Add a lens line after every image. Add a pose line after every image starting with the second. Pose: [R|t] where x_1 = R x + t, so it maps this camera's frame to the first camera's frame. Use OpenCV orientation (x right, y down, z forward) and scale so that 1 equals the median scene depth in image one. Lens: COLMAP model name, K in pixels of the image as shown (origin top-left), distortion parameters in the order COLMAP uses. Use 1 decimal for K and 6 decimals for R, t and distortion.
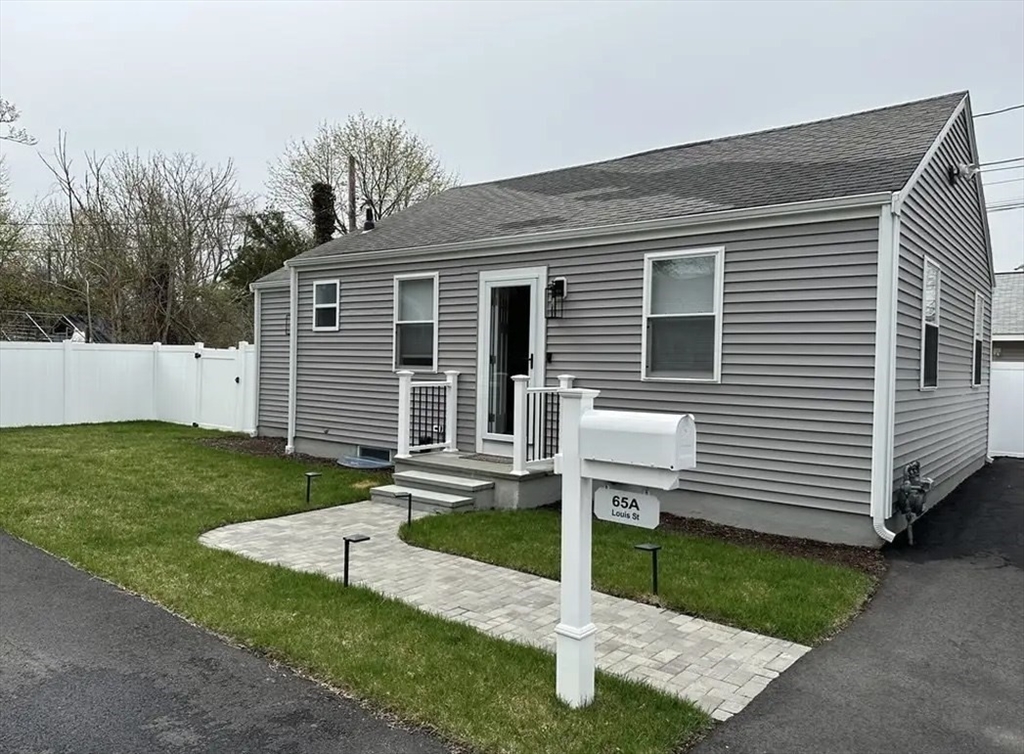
lens RADIAL K [[741.4, 0, 512.0], [0, 741.4, 377.0], [0, 0, 1]] dist [0.118022, -0.178547]
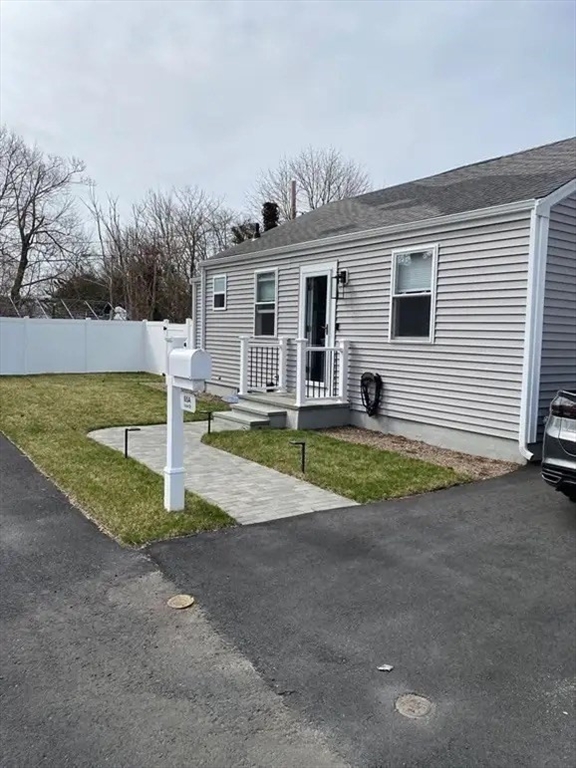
lens RADIAL K [[588.3, 0, 288.0], [0, 588.3, 384.0], [0, 0, 1]] dist [0.017815, -0.007406]
pose [[0.958977, 0.025667, -0.282319, 0.274203], [-0.008664, 0.998081, 0.061309, 0.014640], [0.283351, -0.056348, 0.957360, -0.100233]]
